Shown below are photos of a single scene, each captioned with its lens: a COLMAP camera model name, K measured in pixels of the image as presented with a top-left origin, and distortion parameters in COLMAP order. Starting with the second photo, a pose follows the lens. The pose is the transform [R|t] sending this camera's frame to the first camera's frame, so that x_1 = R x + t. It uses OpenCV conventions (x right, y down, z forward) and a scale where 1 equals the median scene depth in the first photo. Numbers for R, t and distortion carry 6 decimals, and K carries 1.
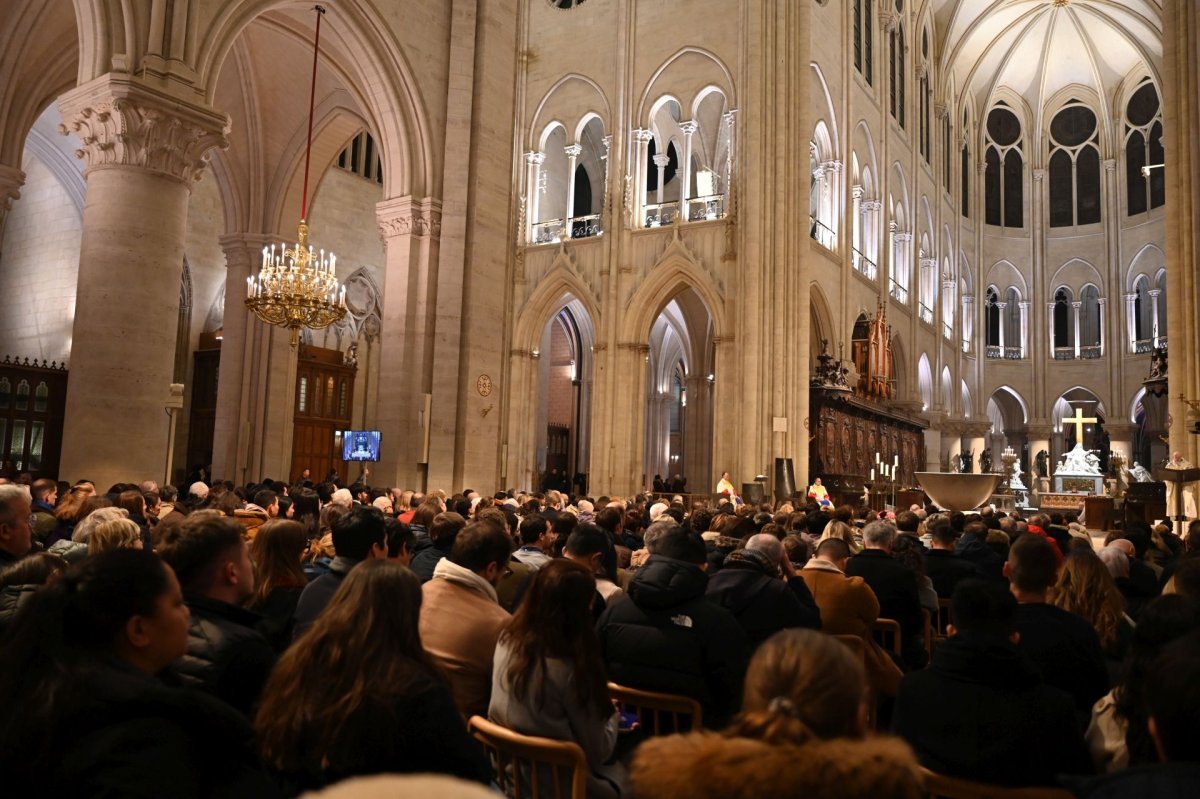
lens RADIAL K [[843.4, 0, 600.0], [0, 843.4, 399.5], [0, 0, 1]] dist [-0.006083, 0.001997]
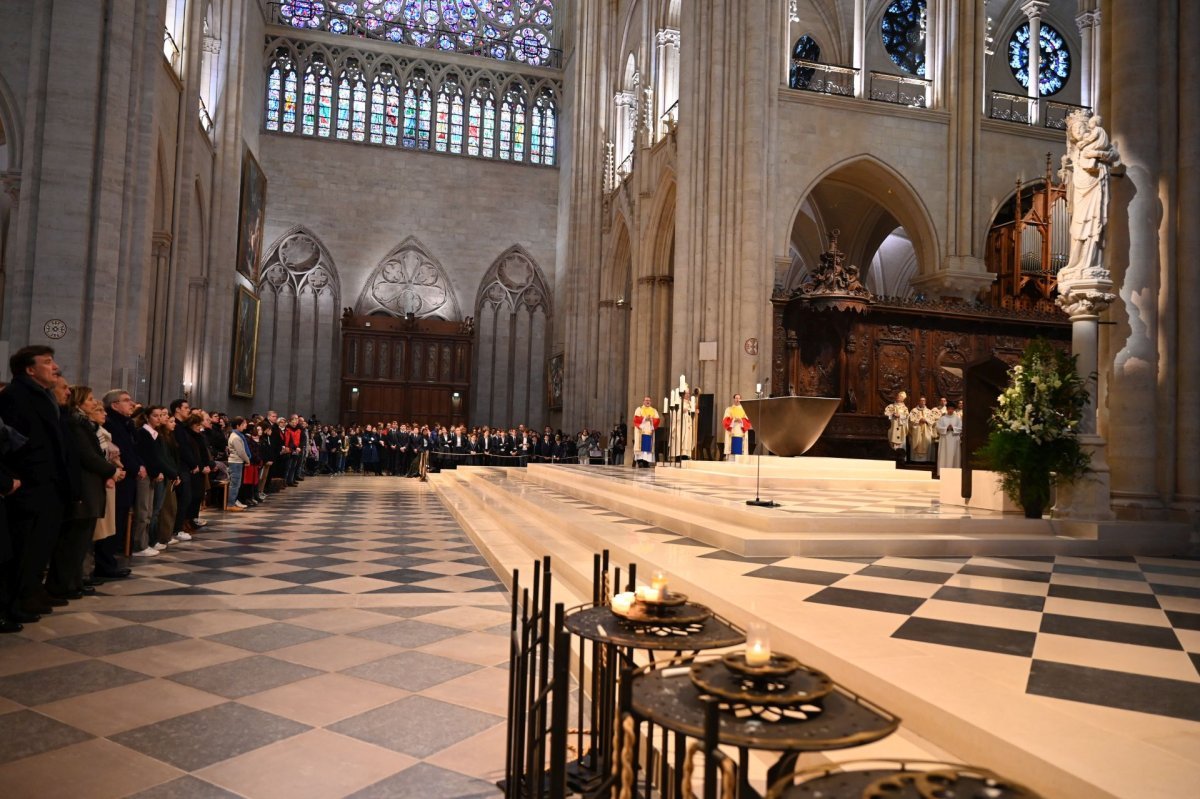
lens RADIAL K [[794.9, 0, 600.0], [0, 794.9, 399.5], [0, 0, 1]] dist [0.001405, -0.002568]
pose [[0.748286, -0.047167, -0.661698, 0.581577], [0.060778, 0.998148, -0.002419, 0.065124], [0.660587, -0.038406, 0.749767, 0.360073]]
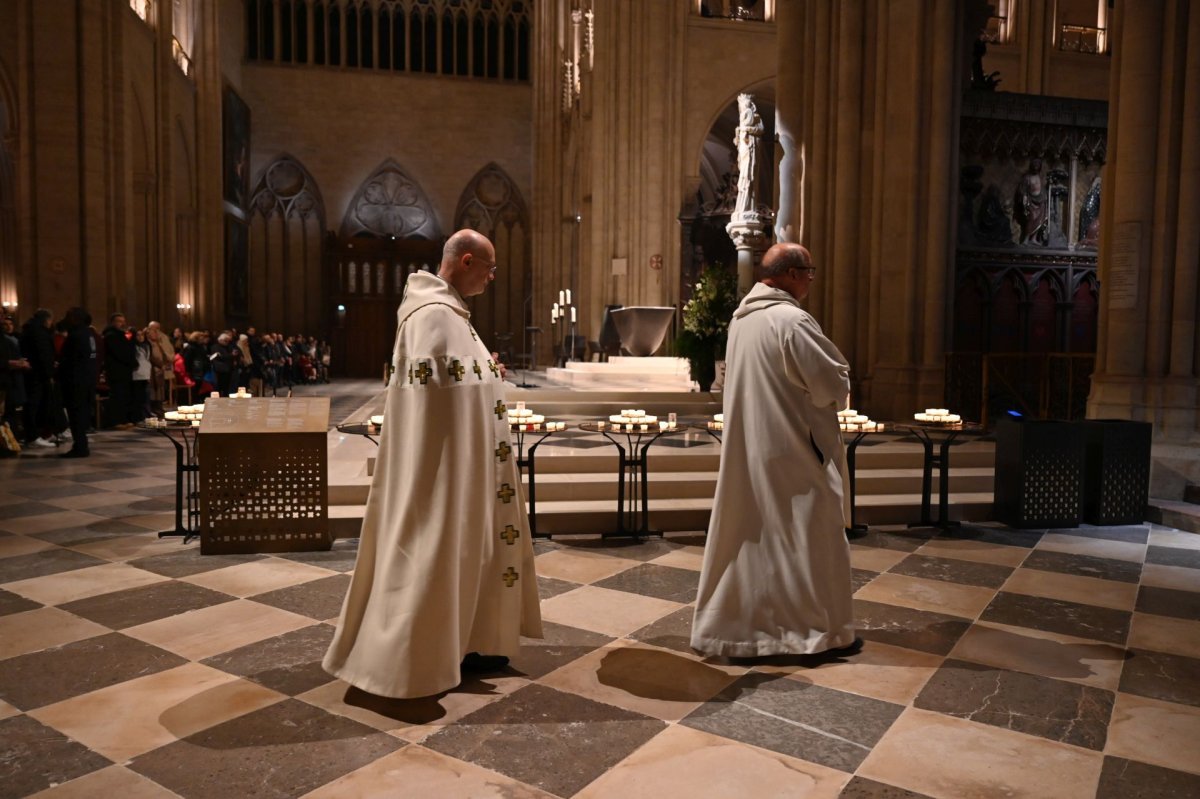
lens RADIAL K [[843.4, 0, 600.0], [0, 843.4, 399.5], [0, 0, 1]] dist [-0.006083, 0.001997]
pose [[0.706845, 0.010232, -0.707295, 0.767158], [0.083964, 0.991613, 0.098255, 0.073146], [0.702368, -0.128838, 0.700057, 0.334180]]
